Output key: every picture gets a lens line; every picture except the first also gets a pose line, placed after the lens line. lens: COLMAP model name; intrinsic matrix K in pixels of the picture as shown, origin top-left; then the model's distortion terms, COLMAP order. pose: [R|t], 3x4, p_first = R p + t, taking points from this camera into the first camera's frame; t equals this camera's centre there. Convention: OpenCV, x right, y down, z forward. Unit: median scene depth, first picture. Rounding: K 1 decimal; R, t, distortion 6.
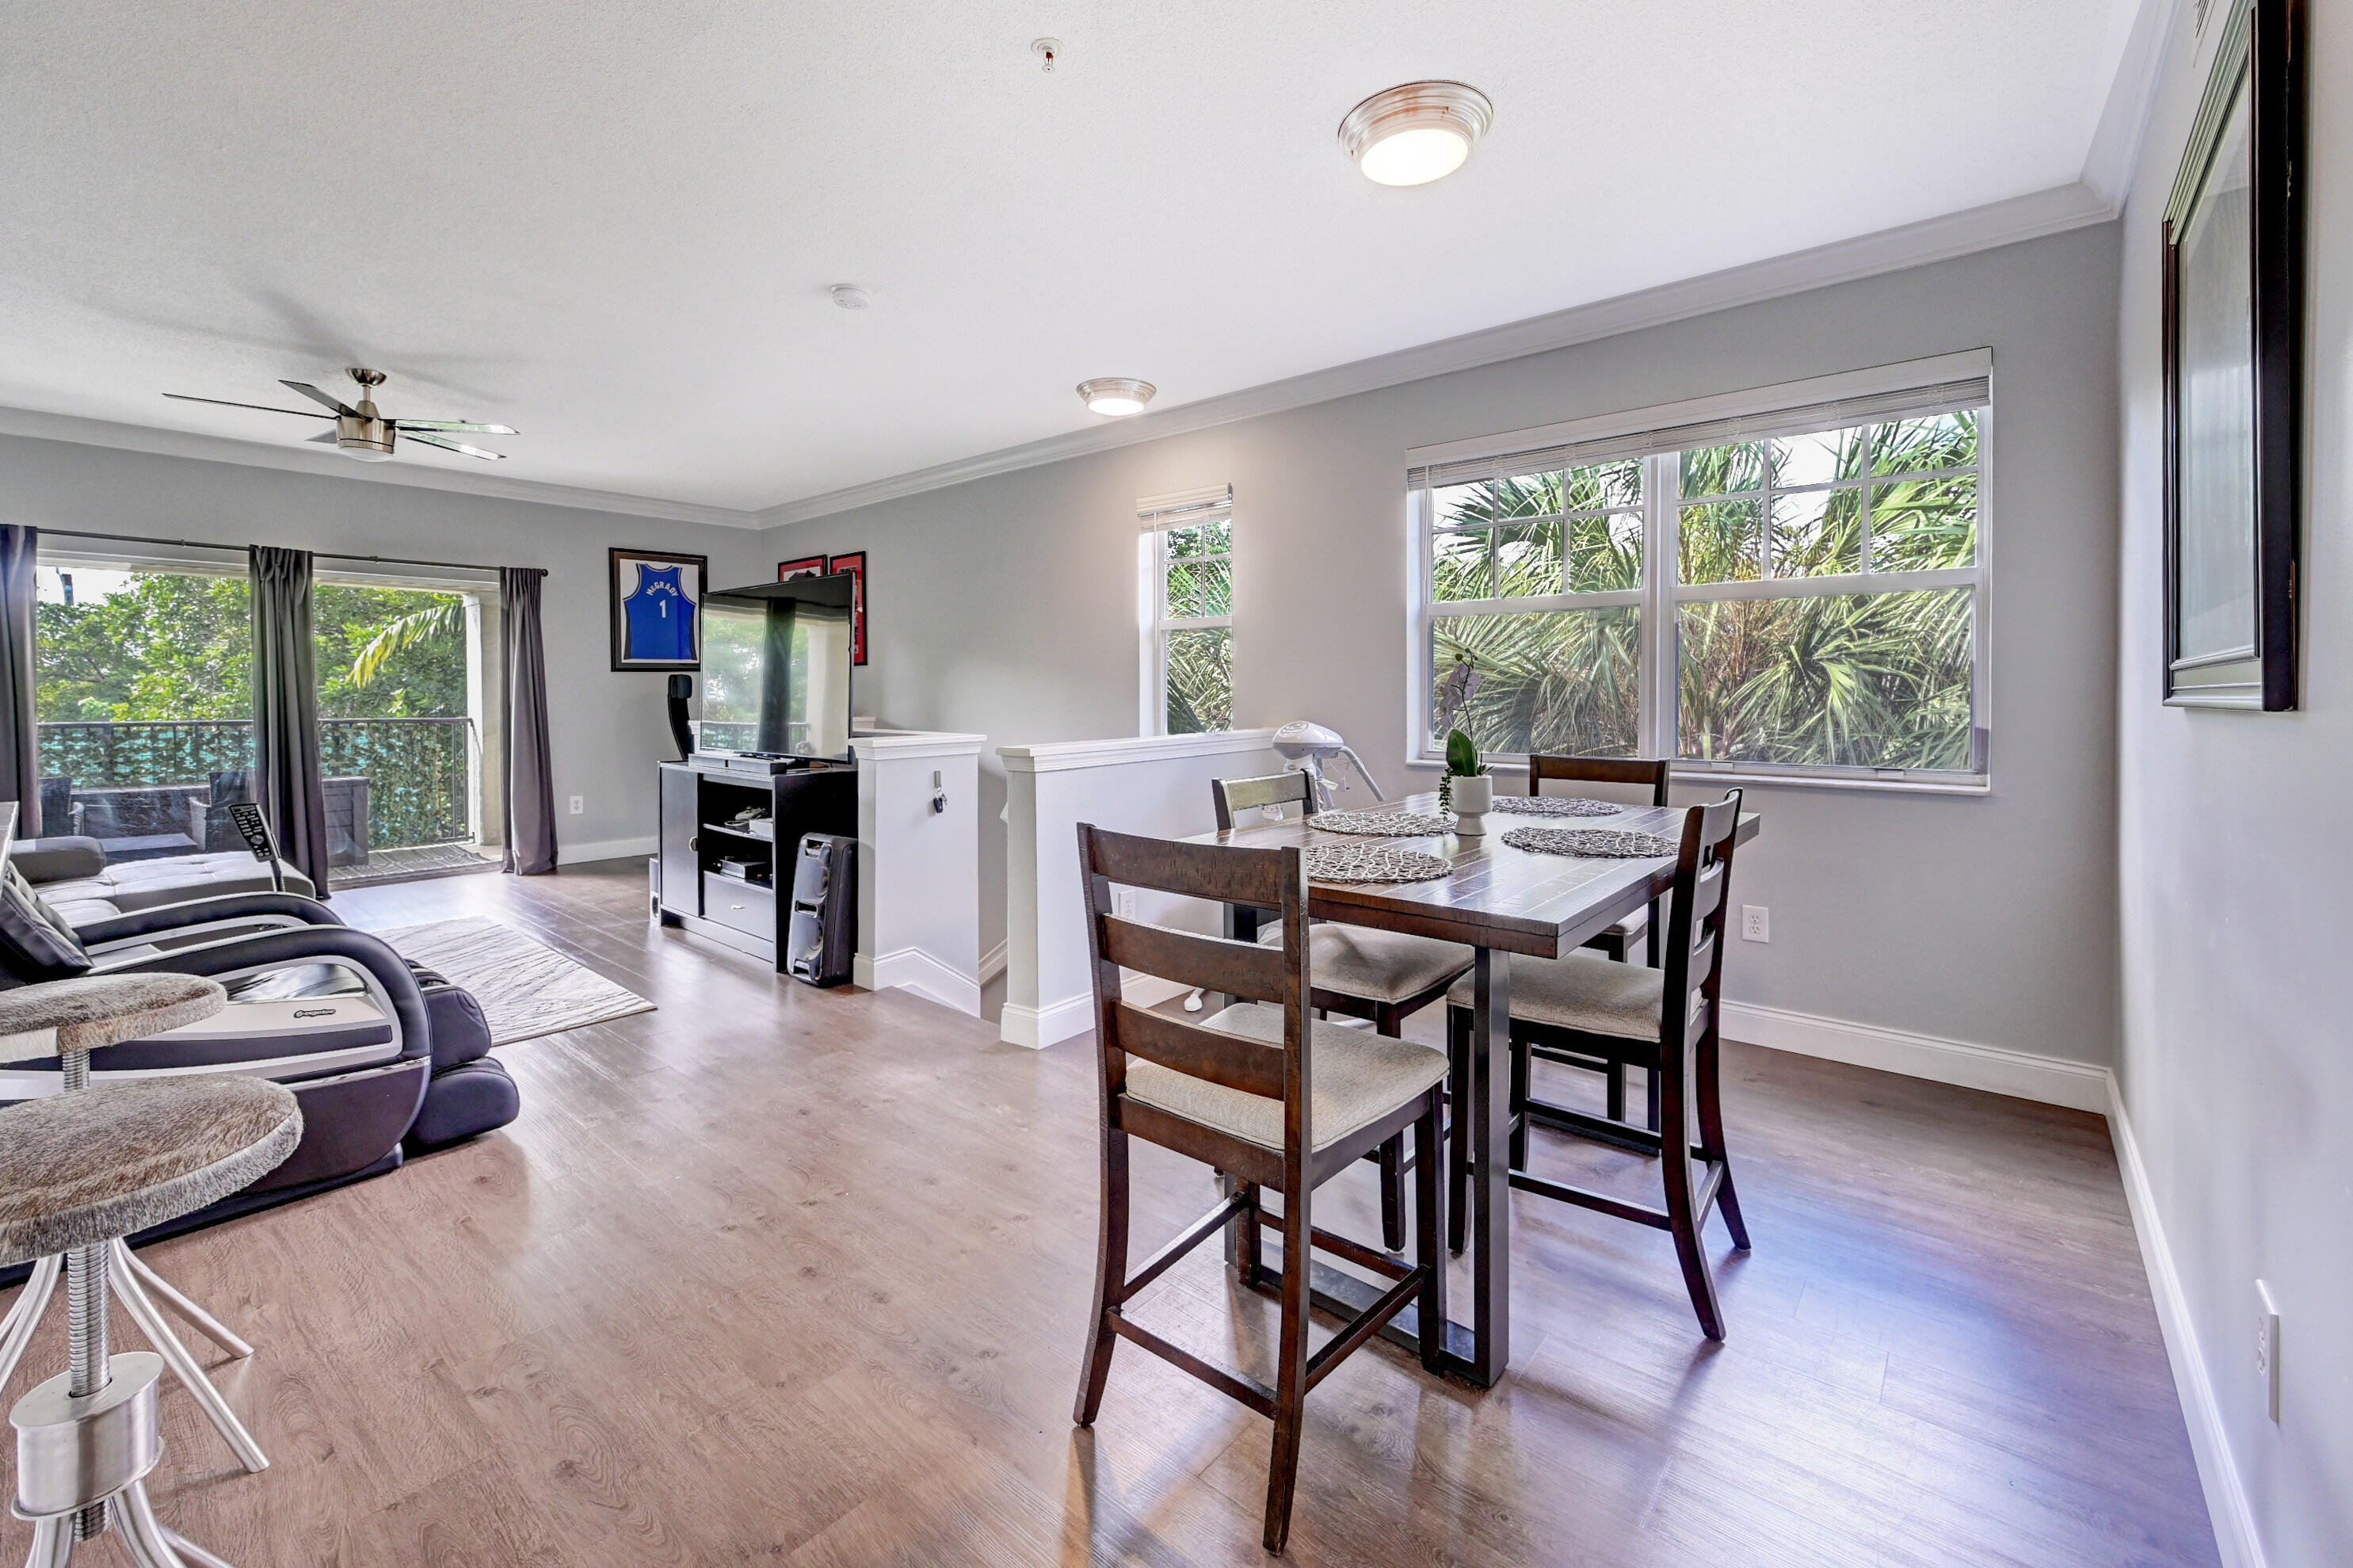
lens RADIAL K [[948.9, 0, 1111.2], [0, 948.9, 712.5], [0, 0, 1]] dist [0.005415, 0.000733]
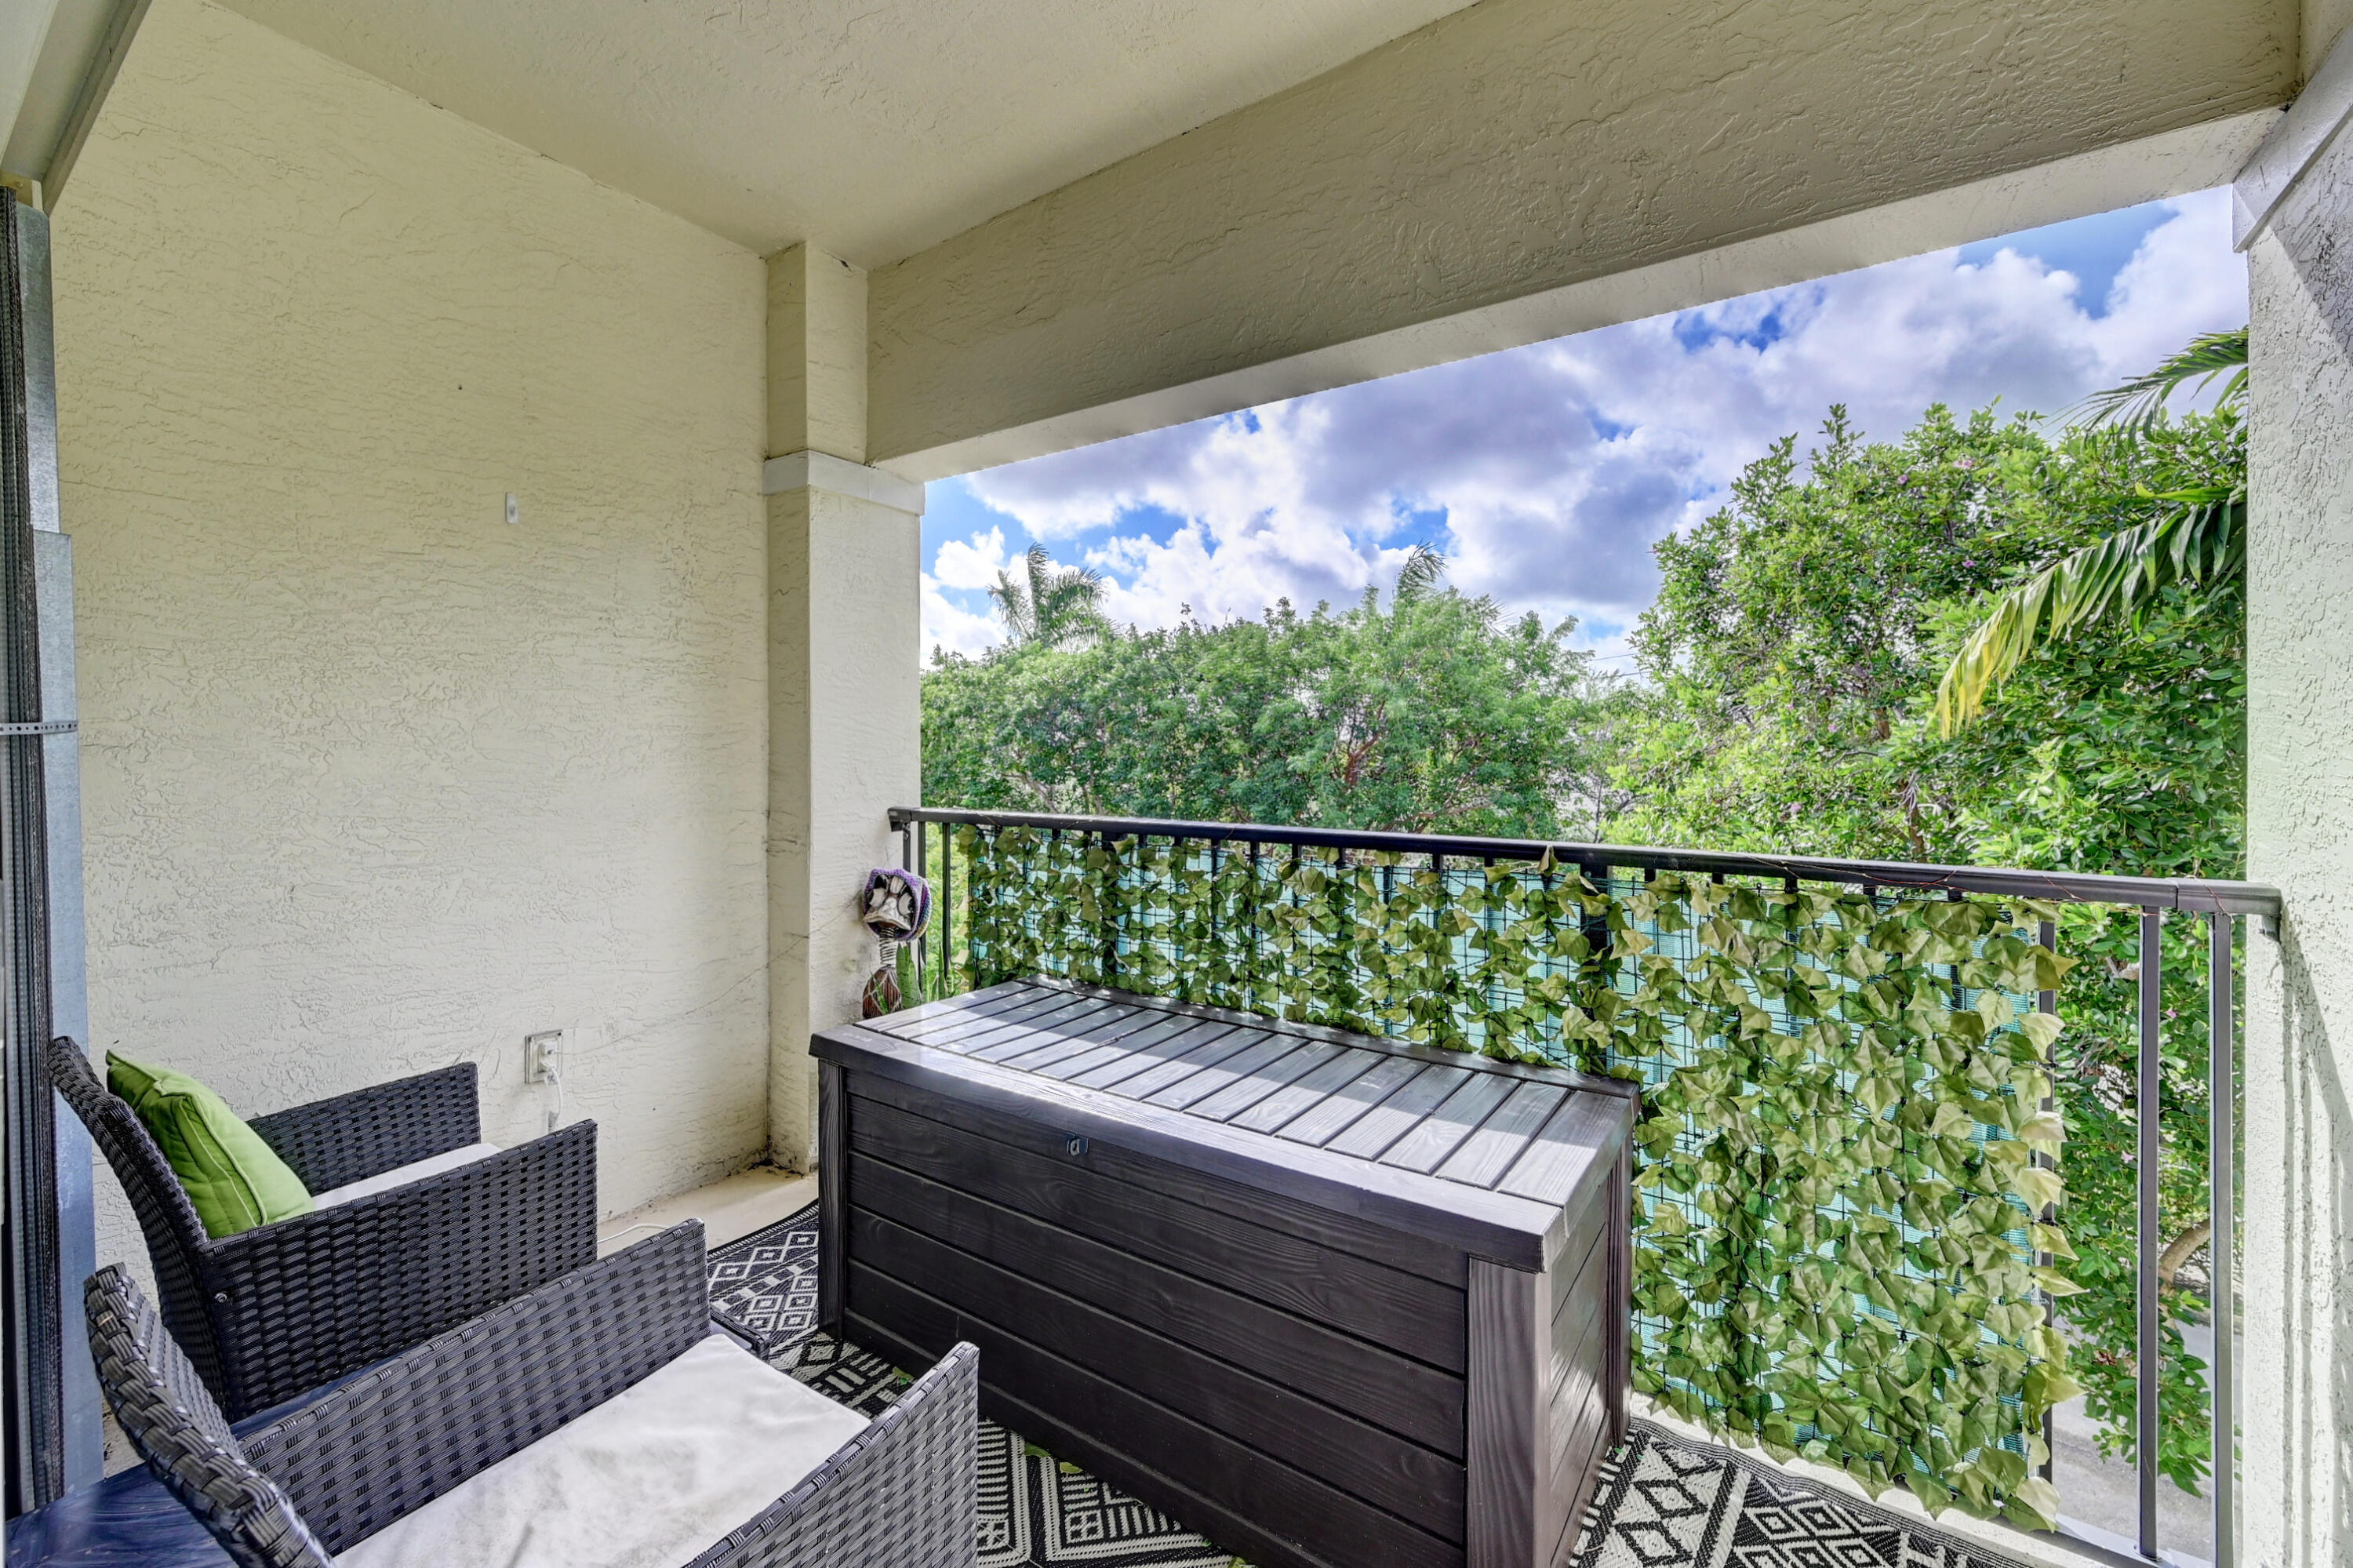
lens RADIAL K [[948.9, 0, 1208.7], [0, 948.9, 762.0], [0, 0, 1]] dist [0.005415, 0.000733]
pose [[0.153493, 0.011932, -0.988078, -1.089996], [-0.023459, 0.999689, 0.008428, -0.028183], [0.987871, 0.021886, 0.153725, 1.604488]]
